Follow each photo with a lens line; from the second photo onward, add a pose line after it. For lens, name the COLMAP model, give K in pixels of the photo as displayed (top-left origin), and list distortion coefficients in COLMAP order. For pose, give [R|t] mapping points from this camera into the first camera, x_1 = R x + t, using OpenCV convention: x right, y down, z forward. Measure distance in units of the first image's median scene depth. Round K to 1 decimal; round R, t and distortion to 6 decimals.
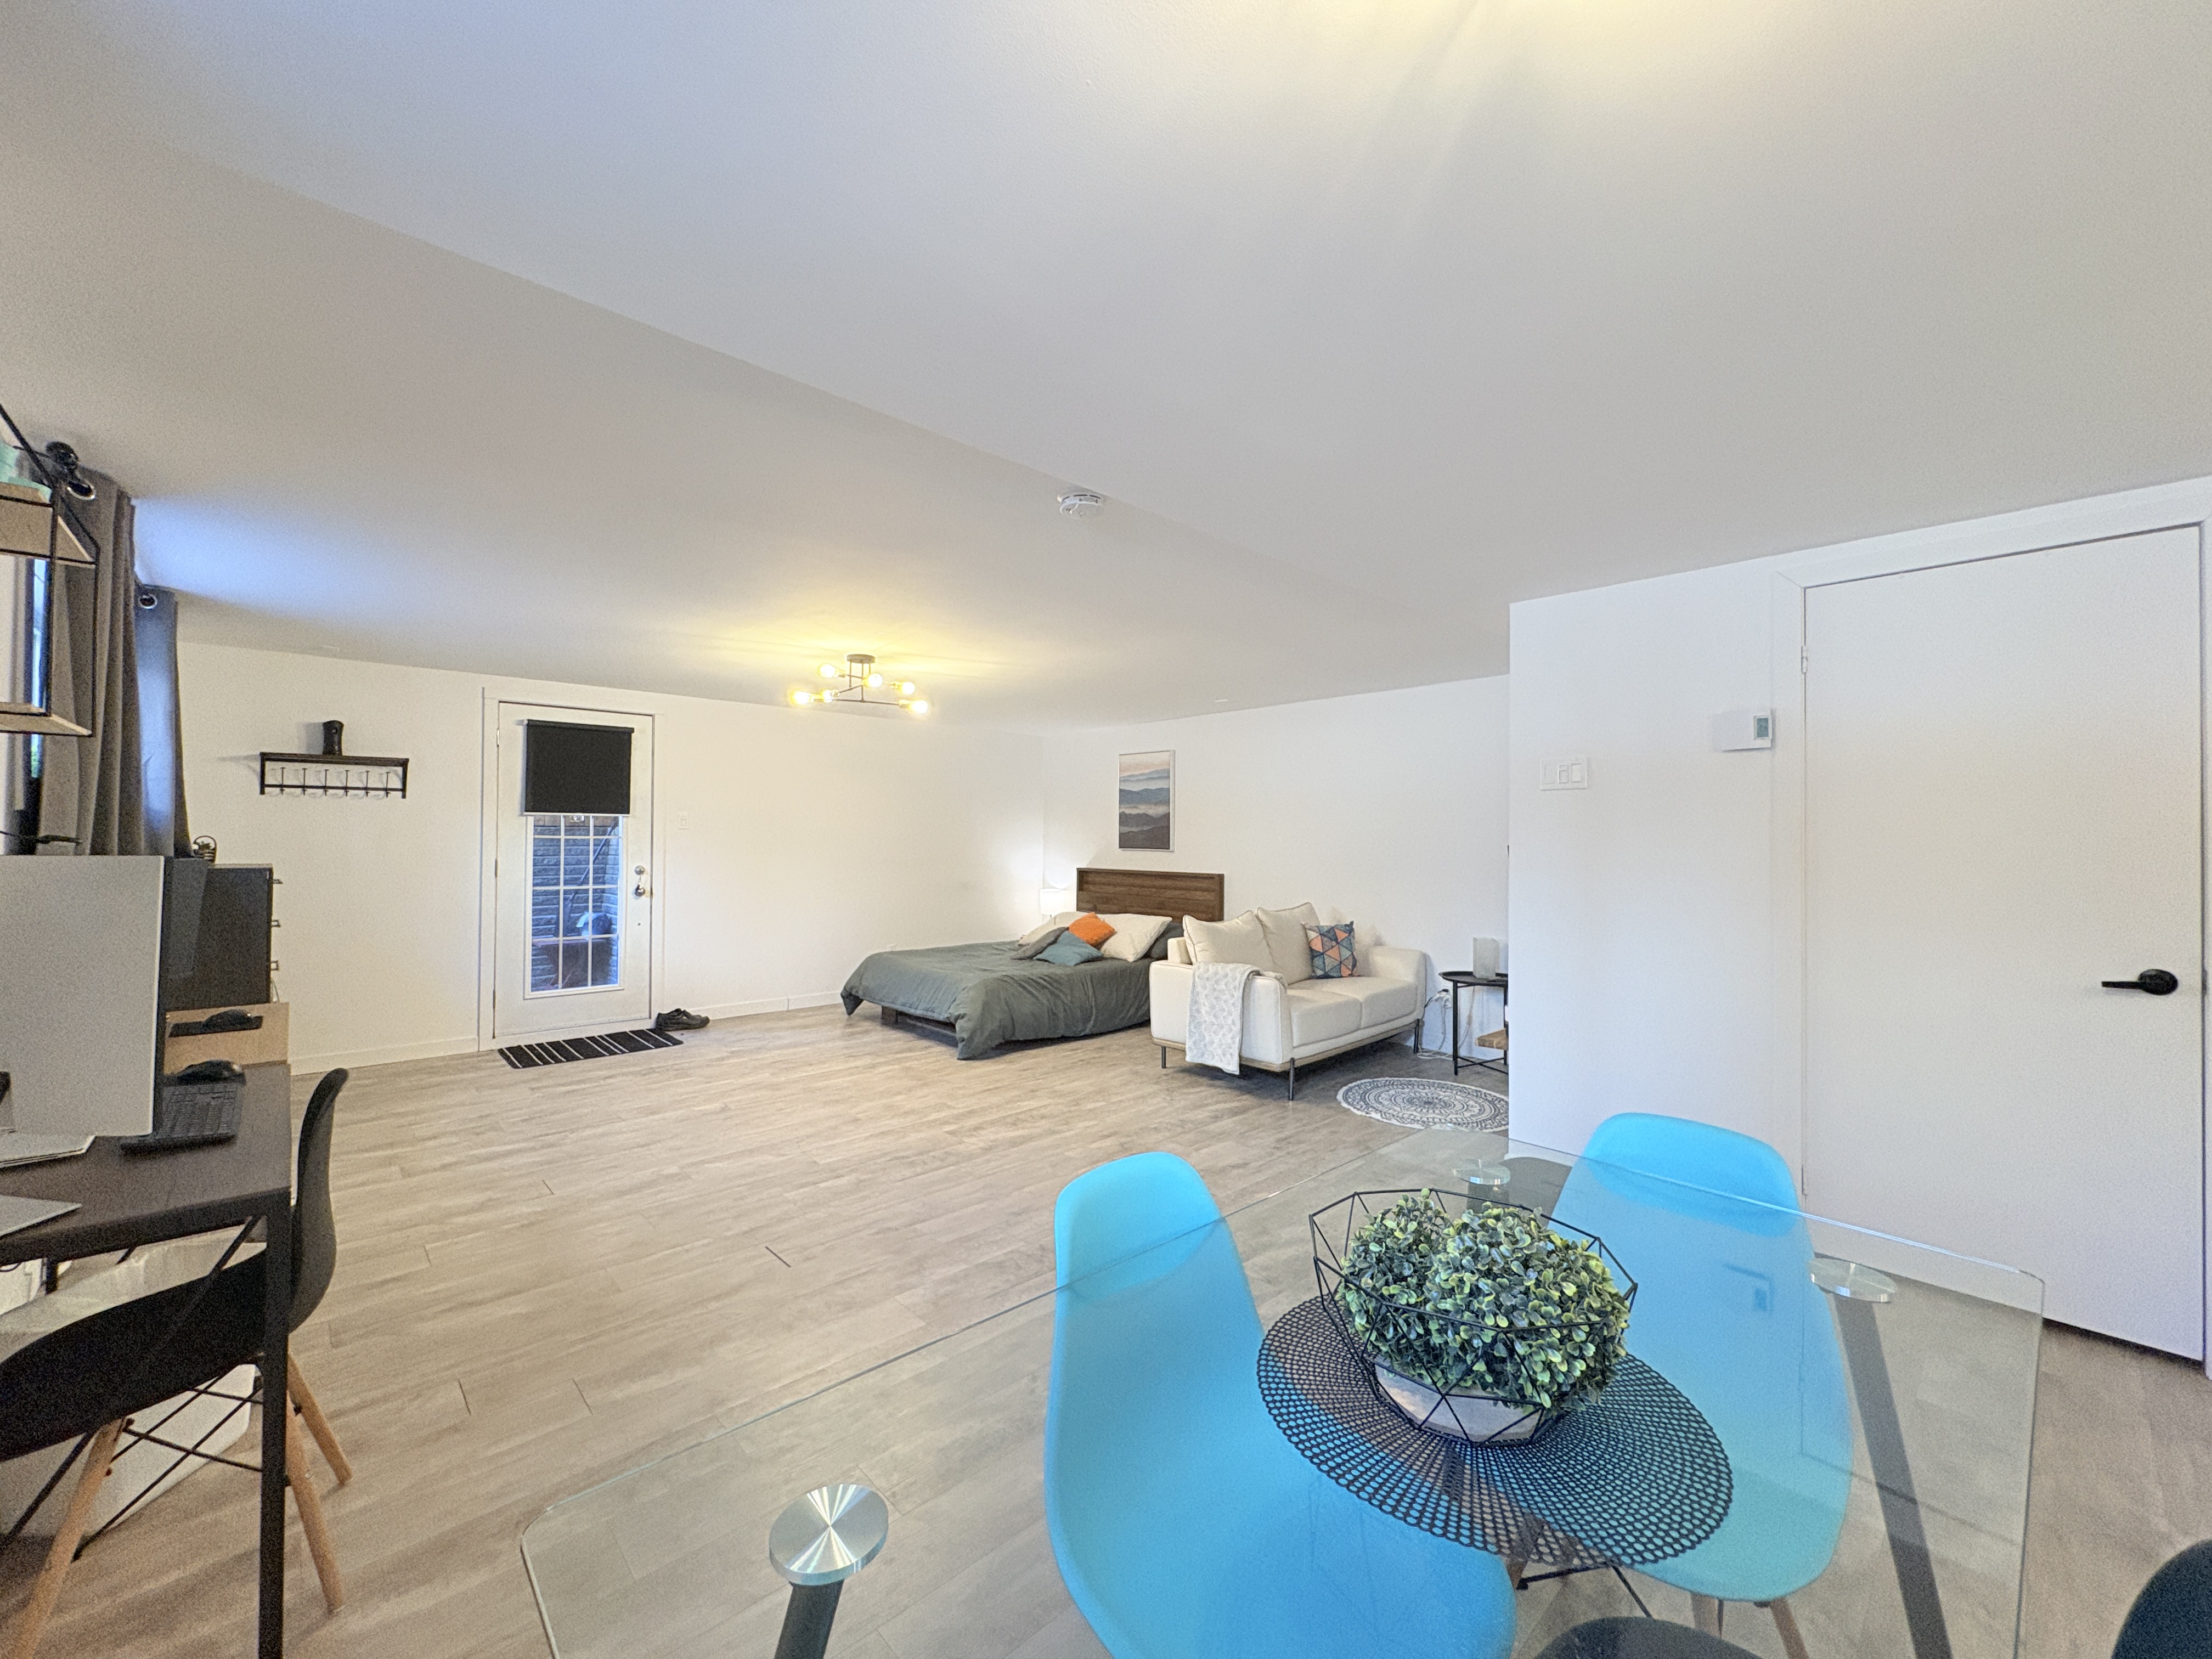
lens RADIAL K [[882.4, 0, 1106.0], [0, 882.4, 829.5], [0, 0, 1]] dist [-0.001806, -0.000323]
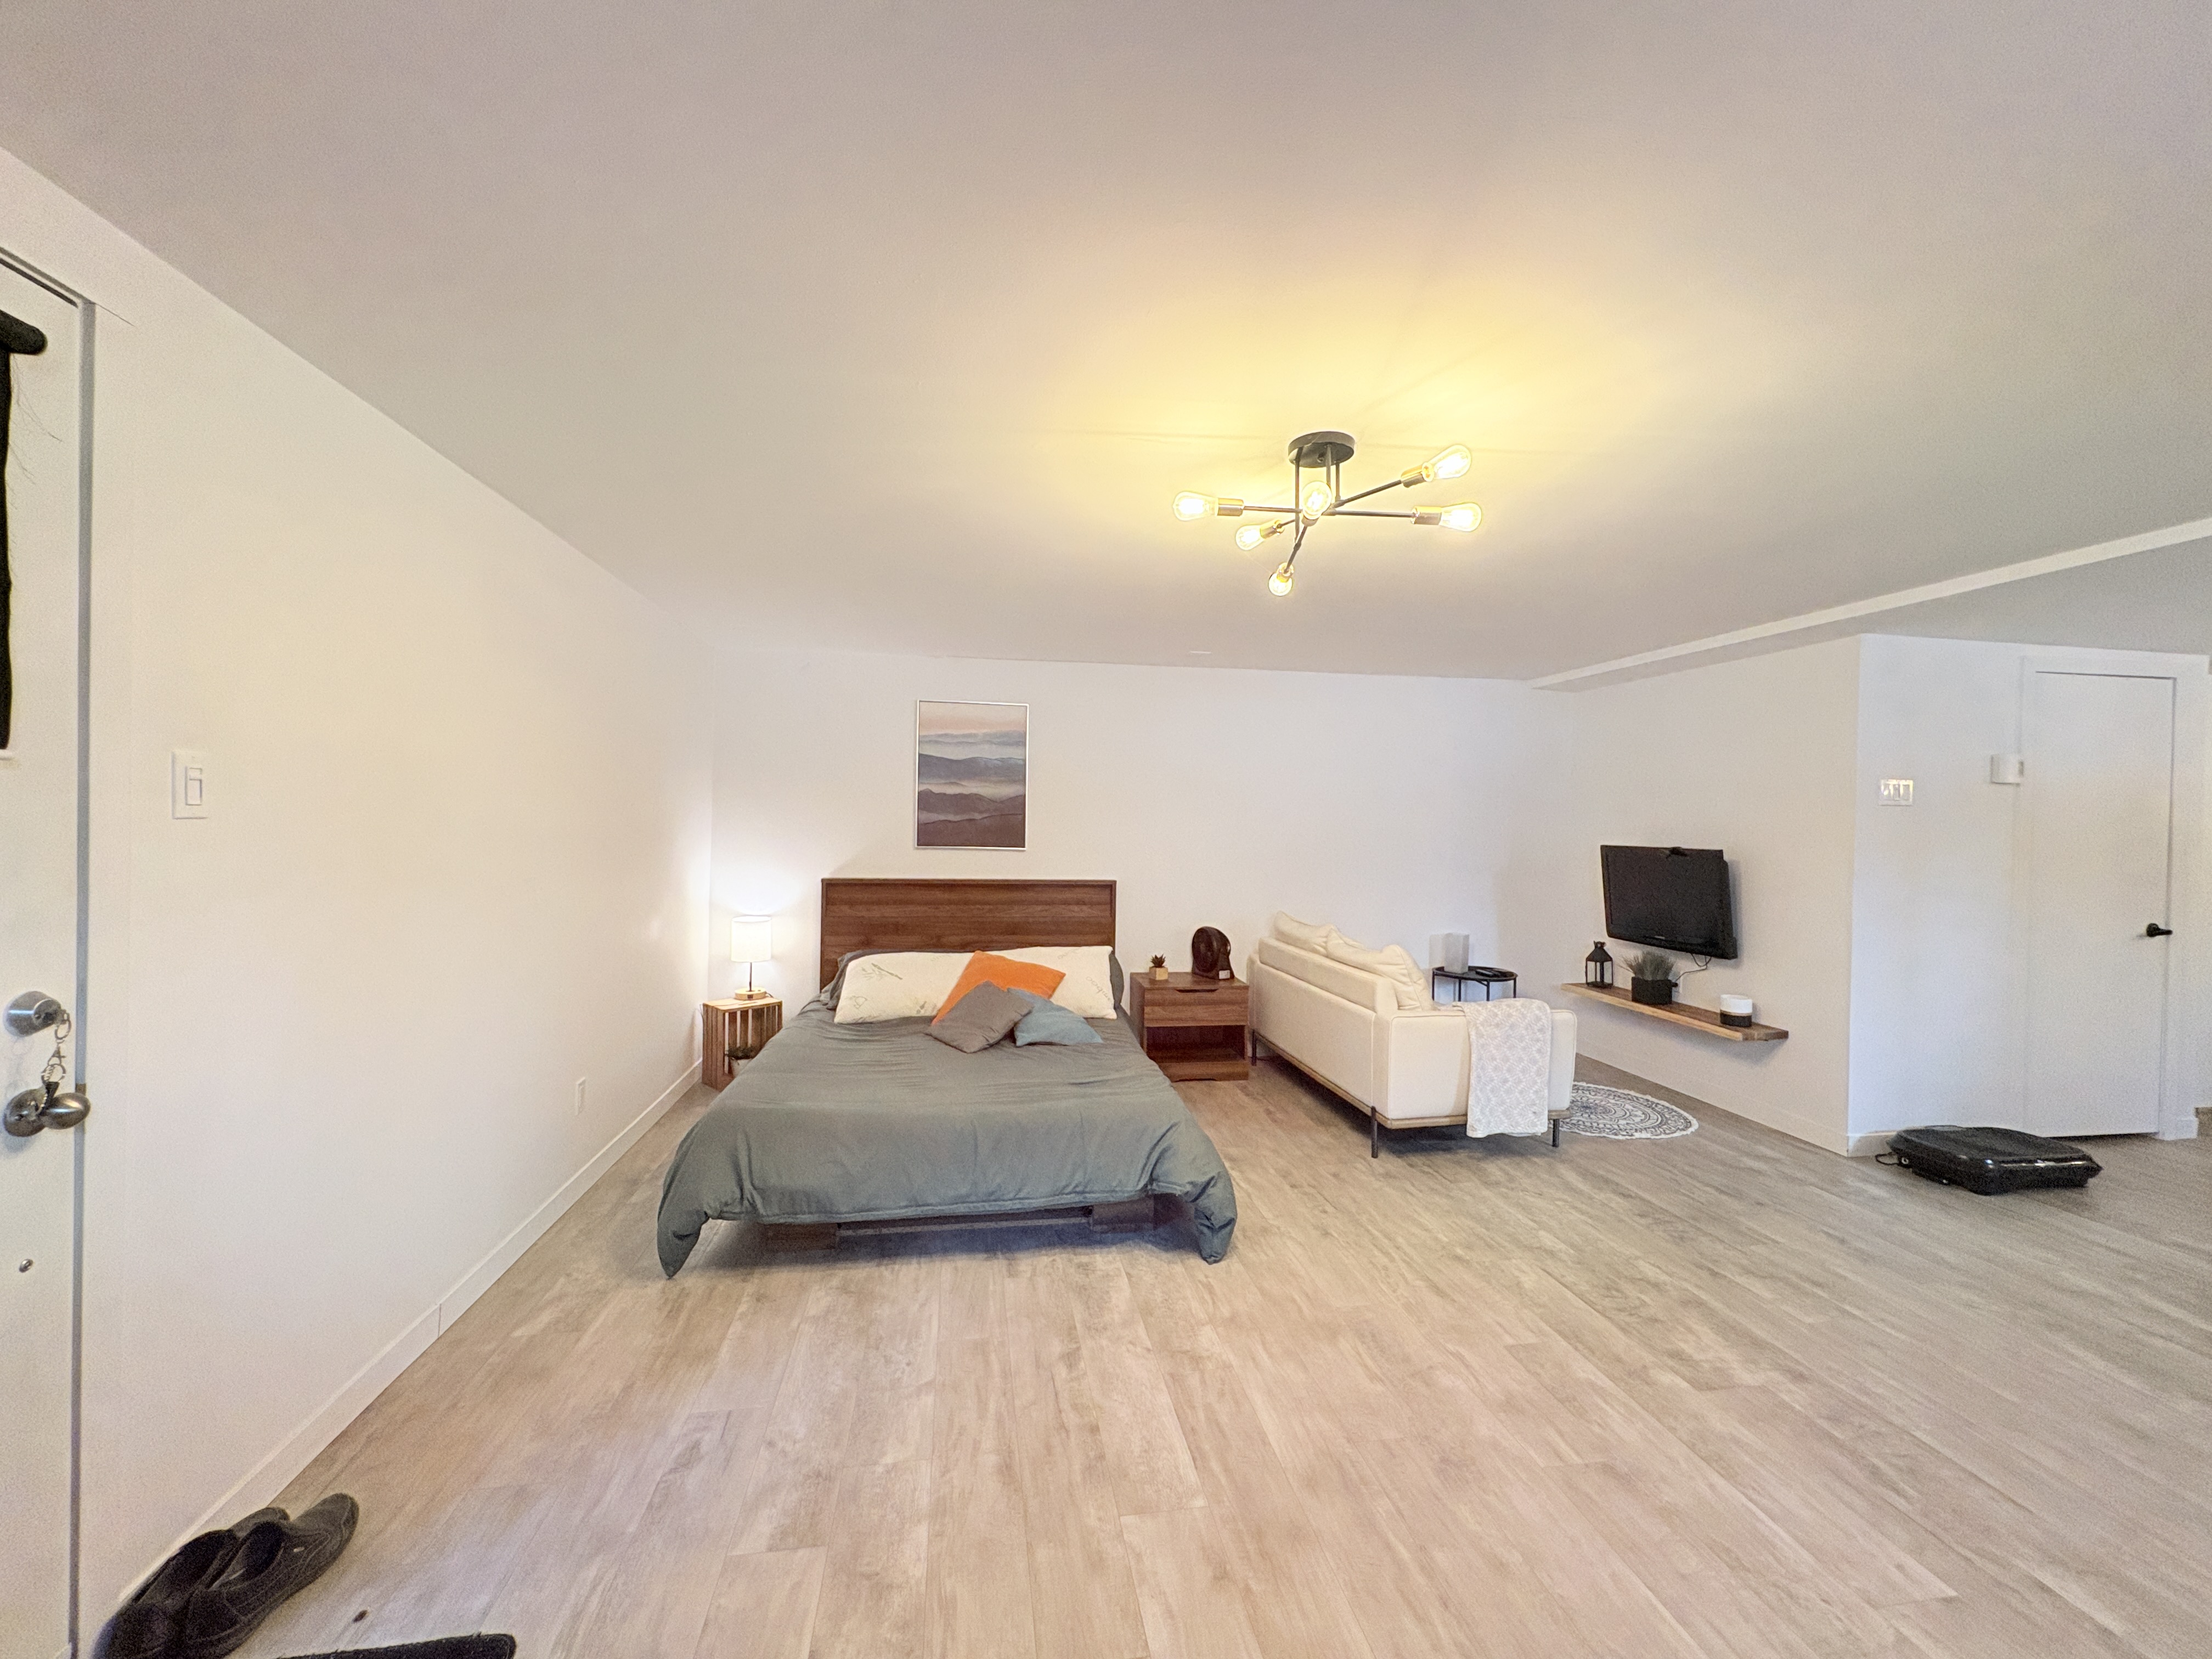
lens RADIAL K [[882.4, 0, 1106.0], [0, 882.4, 829.5], [0, 0, 1]] dist [-0.001806, -0.000323]
pose [[0.560987, -0.003473, 0.827817, -0.700799], [-0.020349, 0.999631, 0.017983, -0.008282], [-0.827574, -0.026933, 0.560710, 0.835310]]
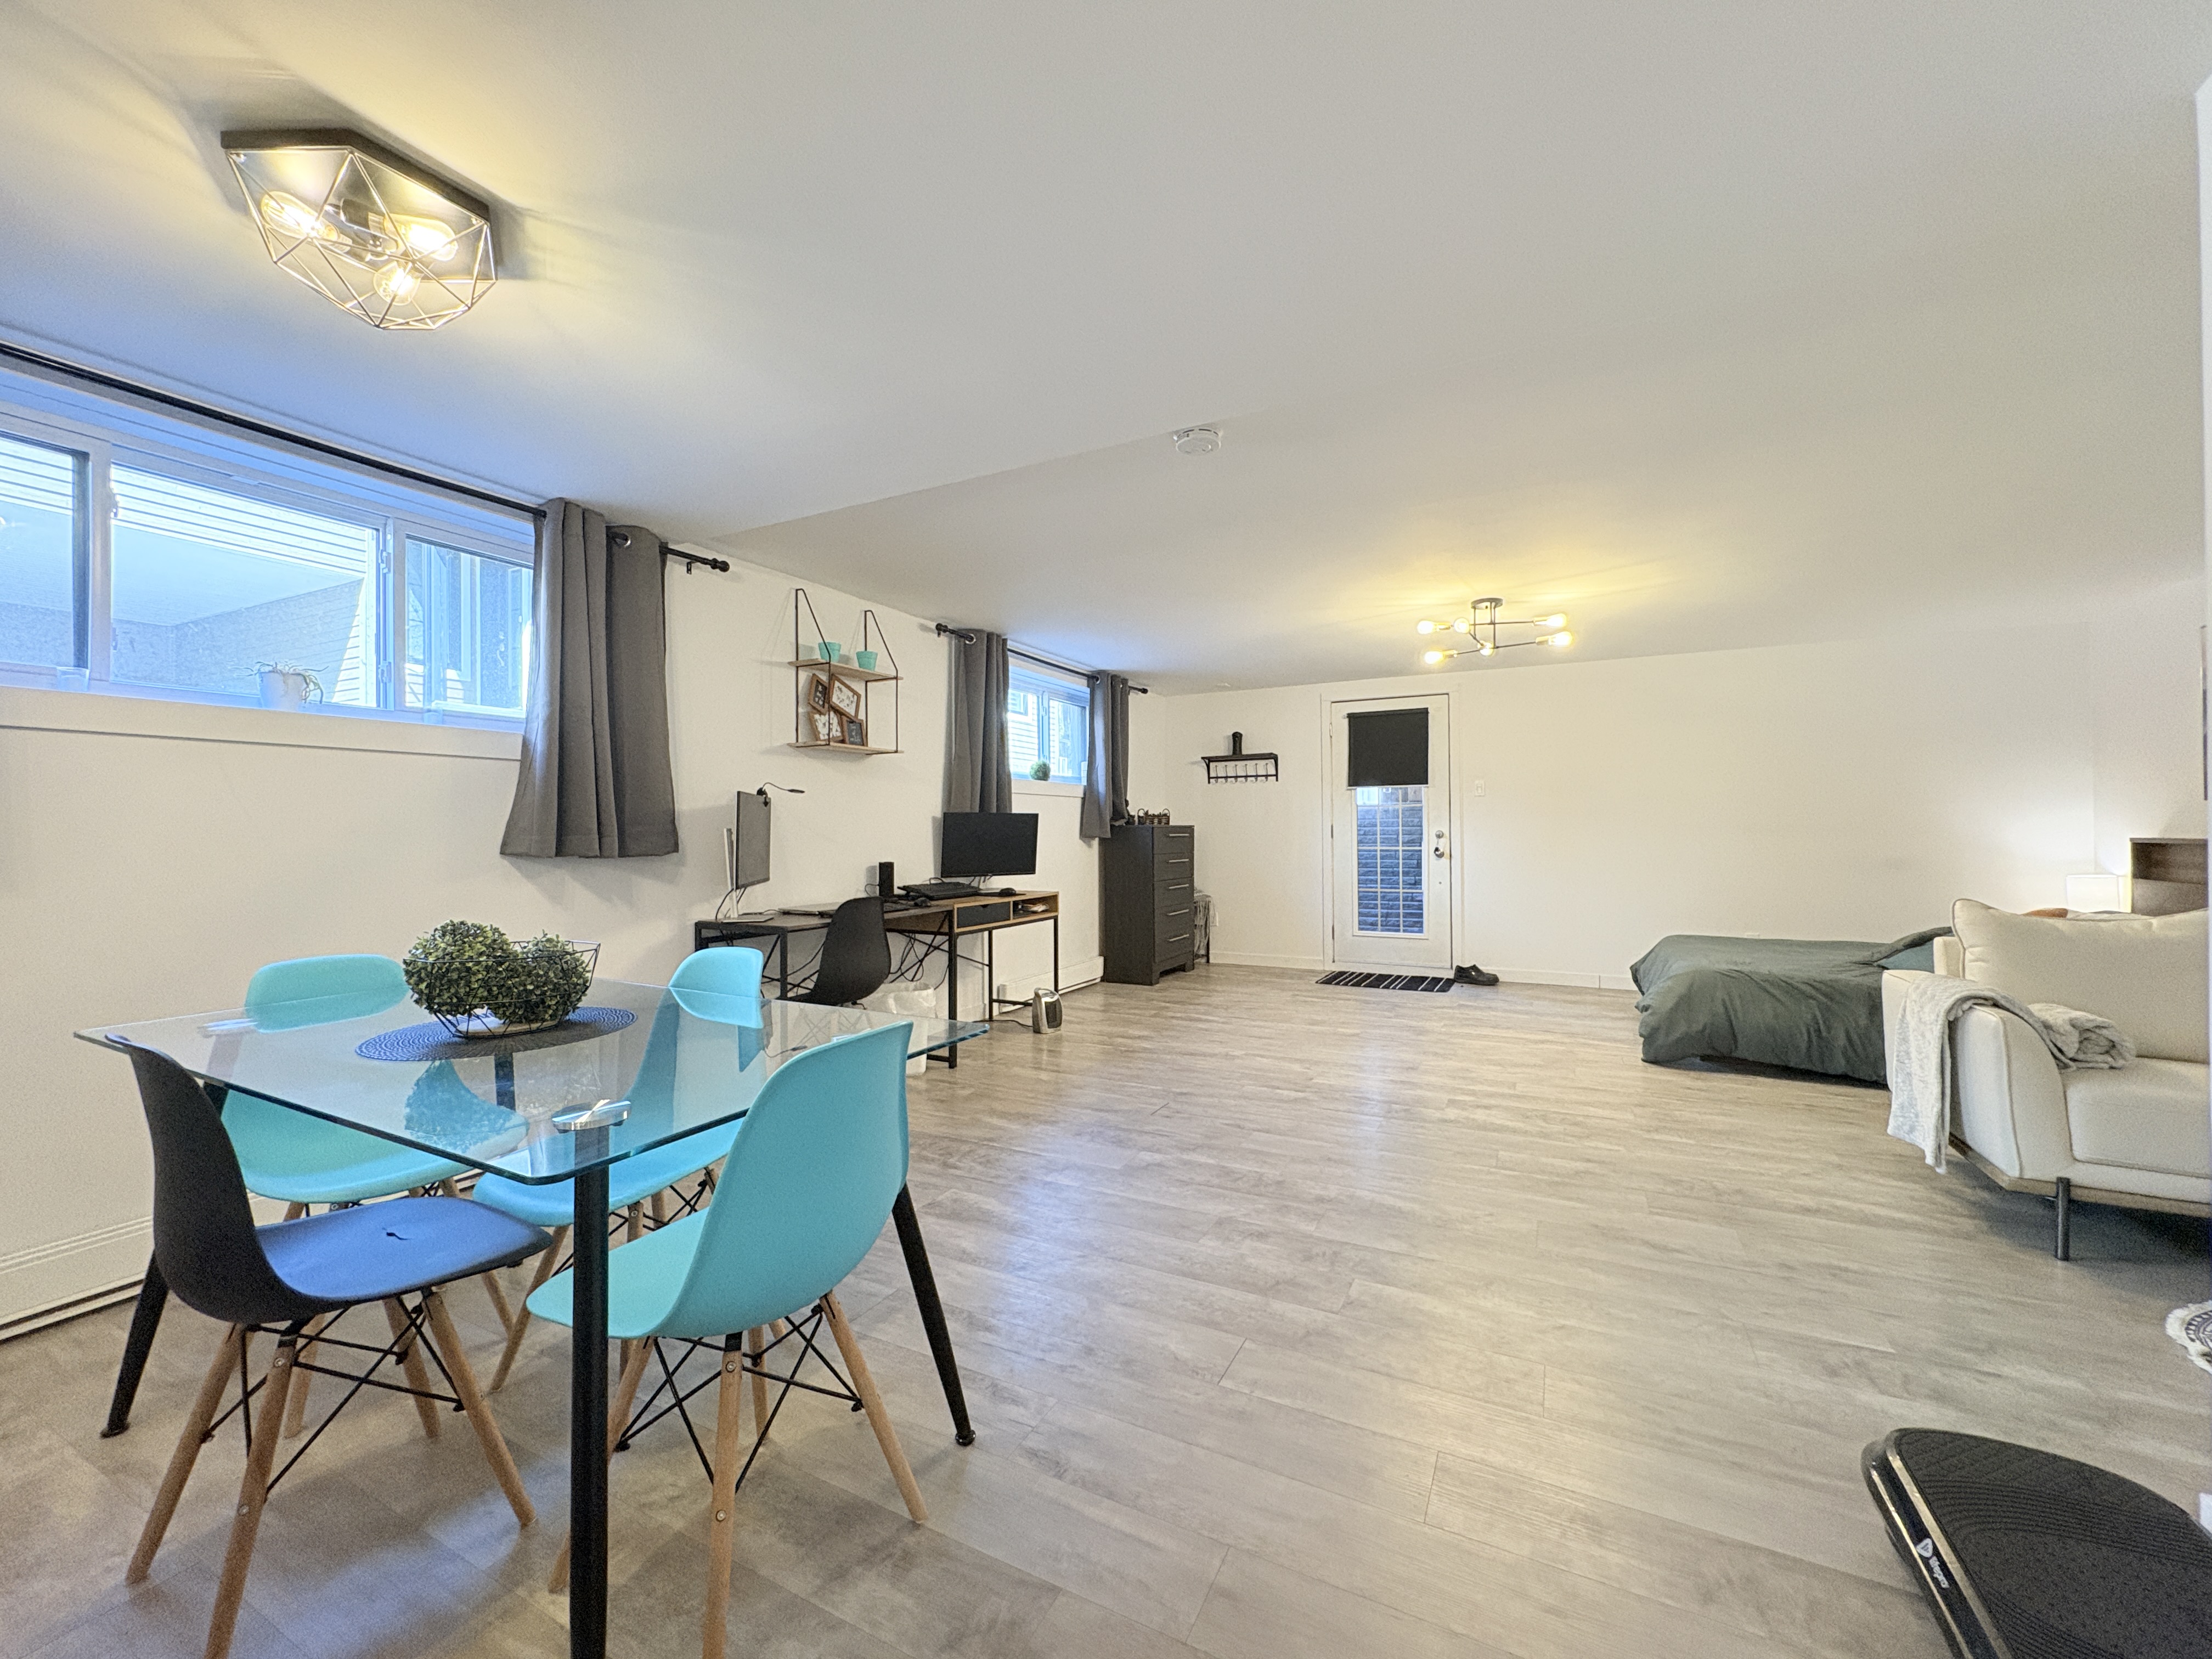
lens RADIAL K [[882.4, 0, 1106.0], [0, 882.4, 829.5], [0, 0, 1]] dist [-0.001806, -0.000323]
pose [[0.332379, -0.010181, -0.943091, 0.478717], [0.018070, 0.999827, -0.004425, 0.046698], [0.942973, -0.015571, 0.332505, 0.292214]]
